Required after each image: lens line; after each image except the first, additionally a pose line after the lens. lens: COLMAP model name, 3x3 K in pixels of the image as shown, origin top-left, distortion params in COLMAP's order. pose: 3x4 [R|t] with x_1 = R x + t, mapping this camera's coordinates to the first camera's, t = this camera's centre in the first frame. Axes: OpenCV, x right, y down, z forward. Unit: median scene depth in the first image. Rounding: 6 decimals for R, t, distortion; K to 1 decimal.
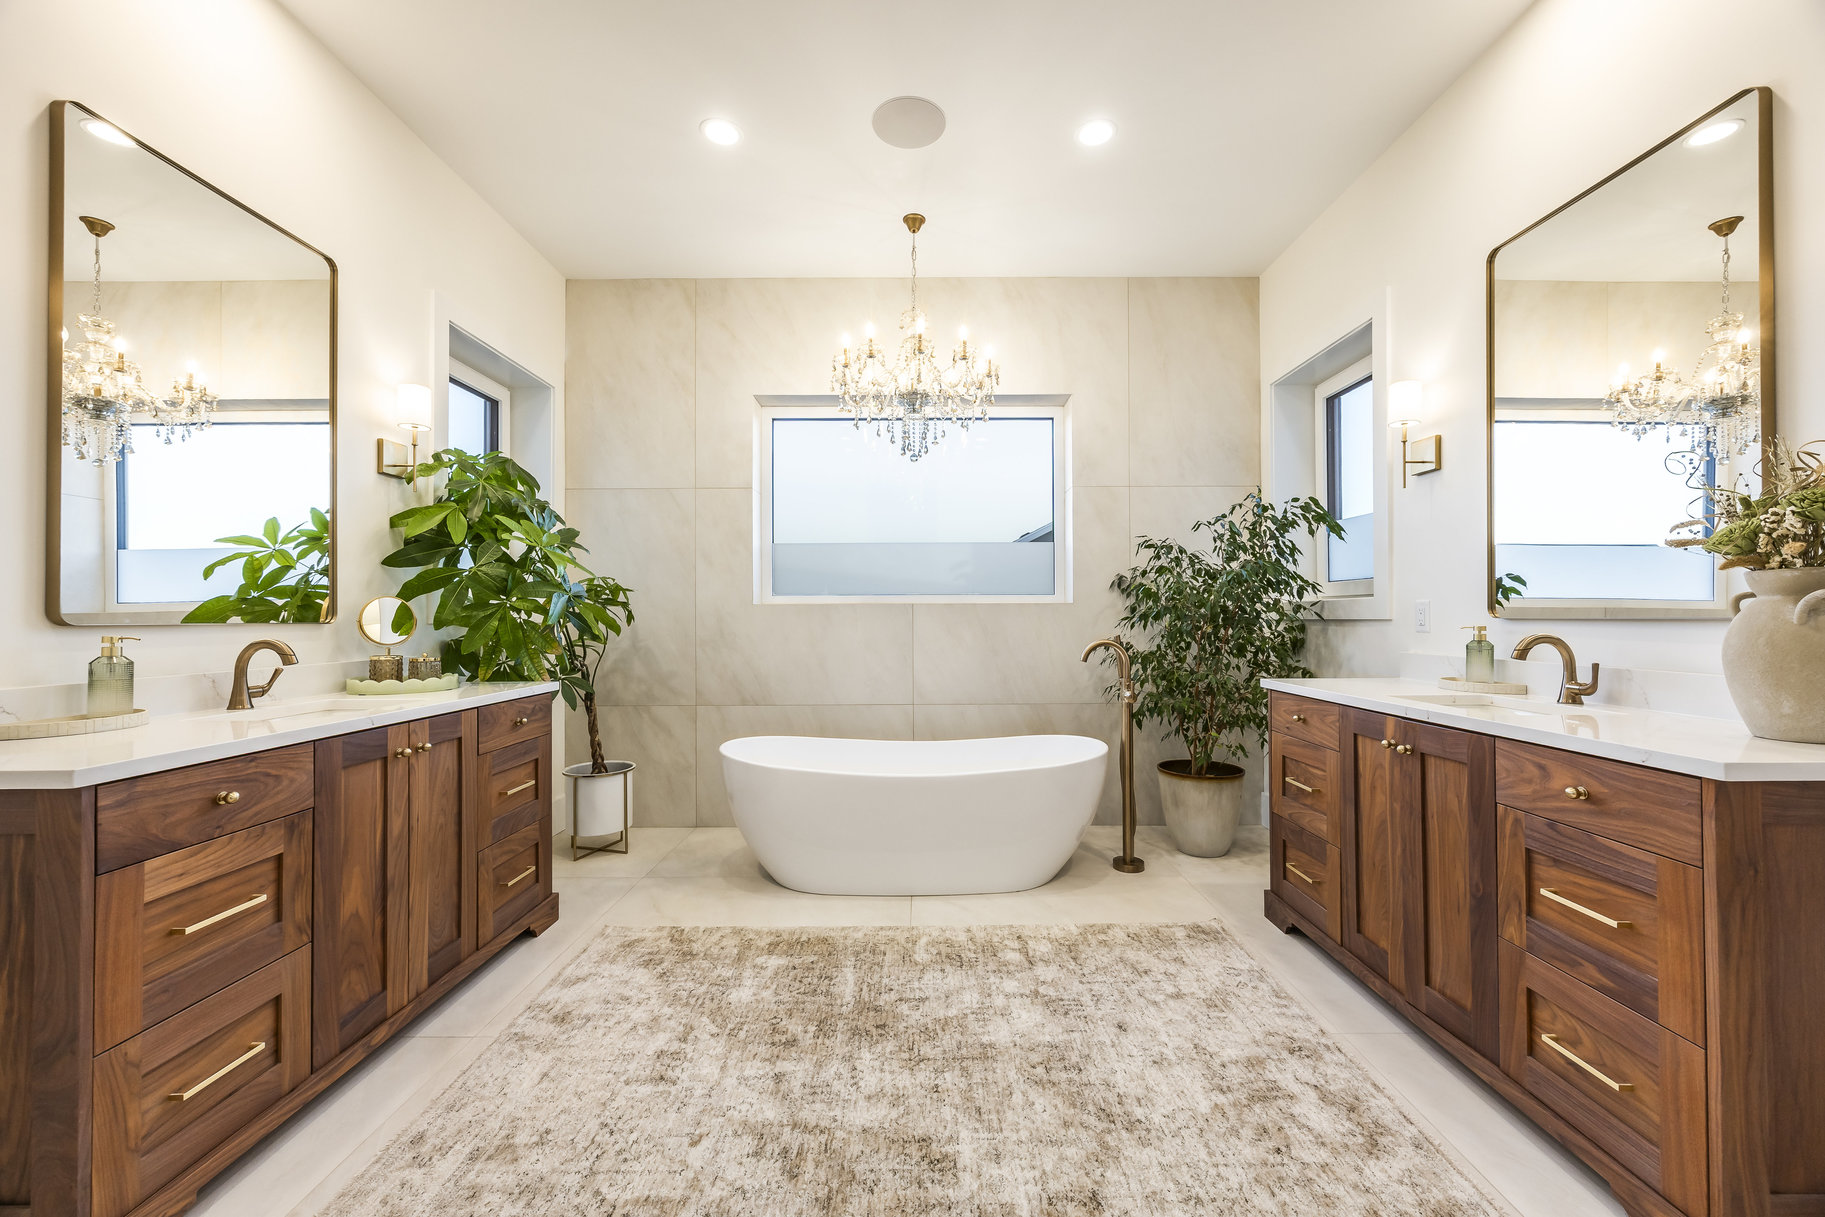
lens RADIAL K [[698.4, 0, 920.2], [0, 698.4, 608.8], [0, 0, 1]] dist [0.000595, 0.000077]
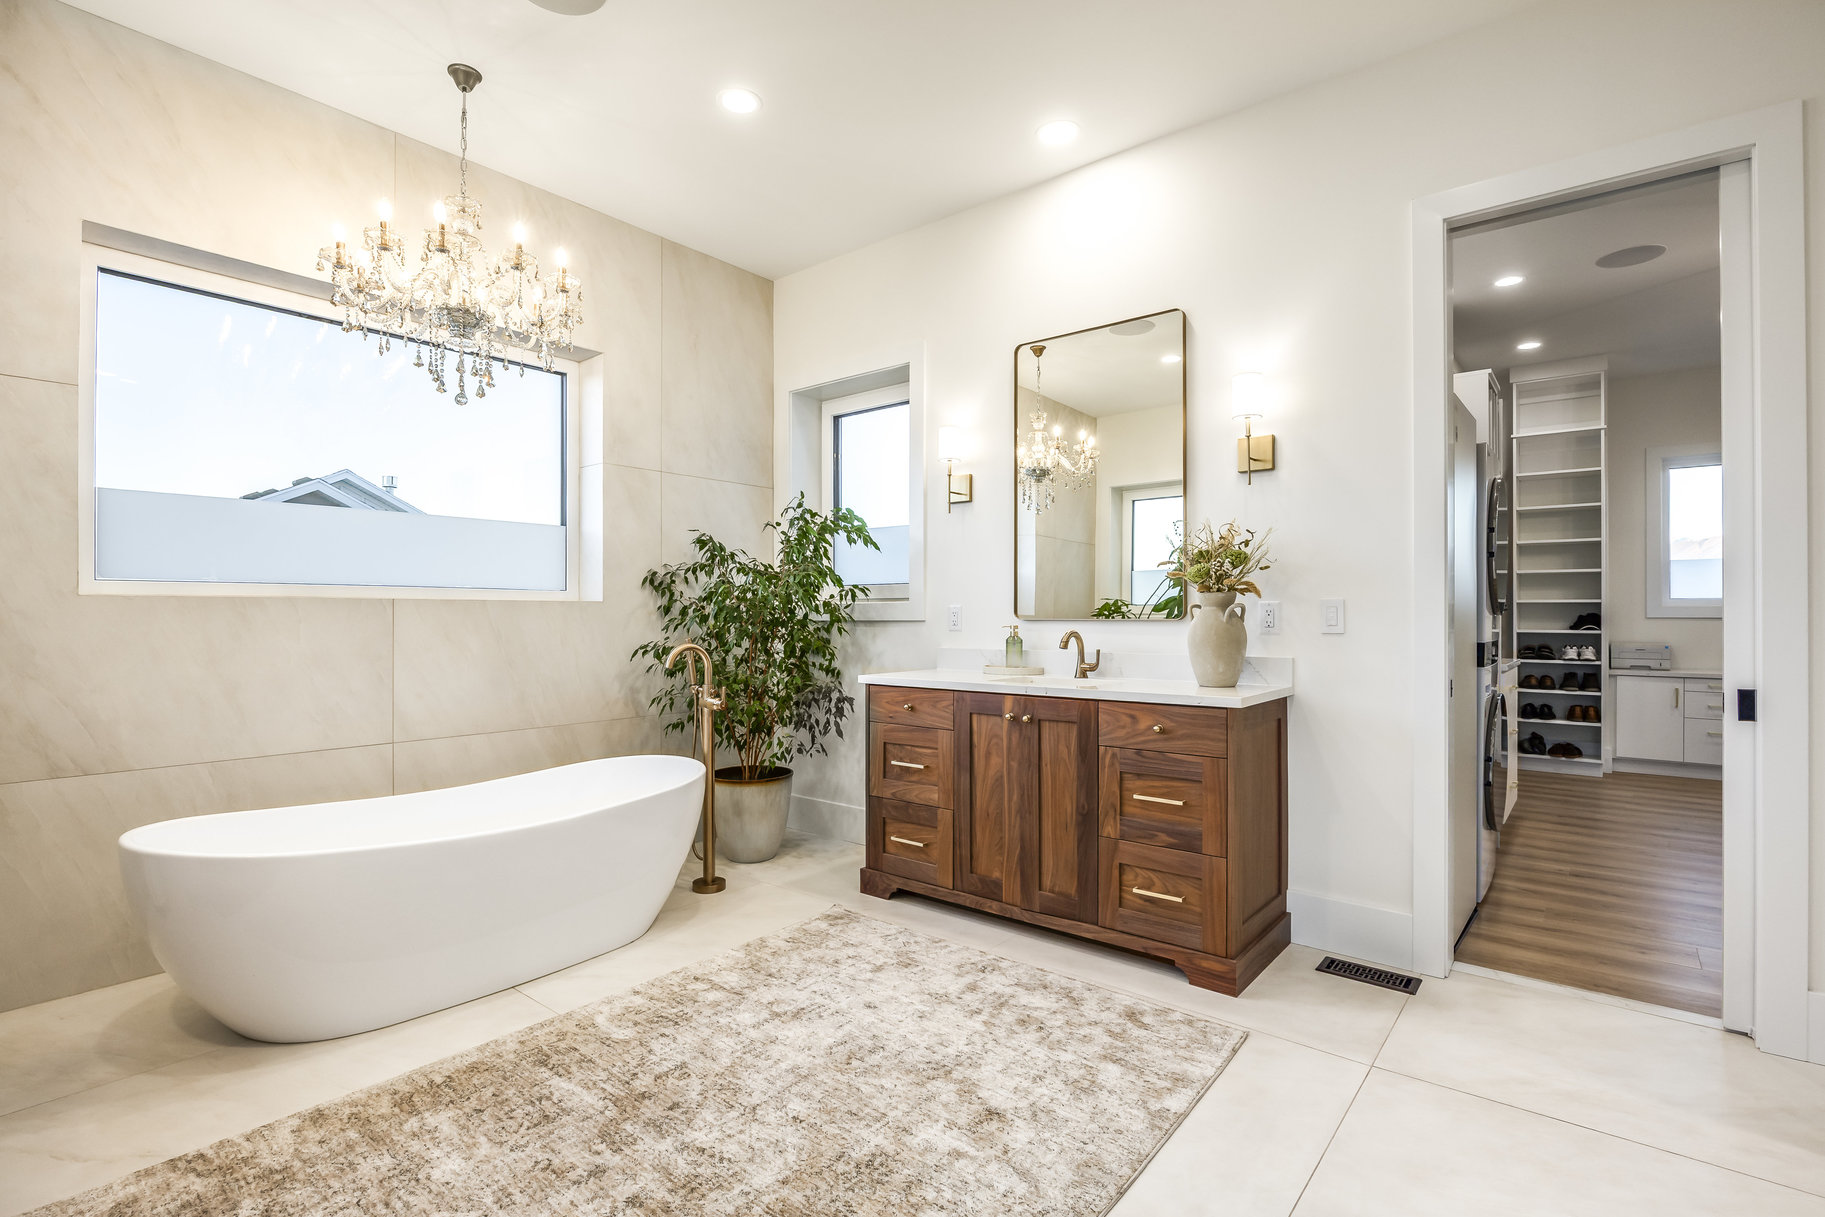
lens RADIAL K [[833.9, 0, 909.7], [0, 833.9, 613.4], [0, 0, 1]] dist [-0.016880, 0.000935]
pose [[0.645964, 0.005539, 0.763347, -0.533450], [-0.010194, 0.999947, 0.001371, 0.001652], [-0.763299, -0.008667, 0.645987, 0.123875]]
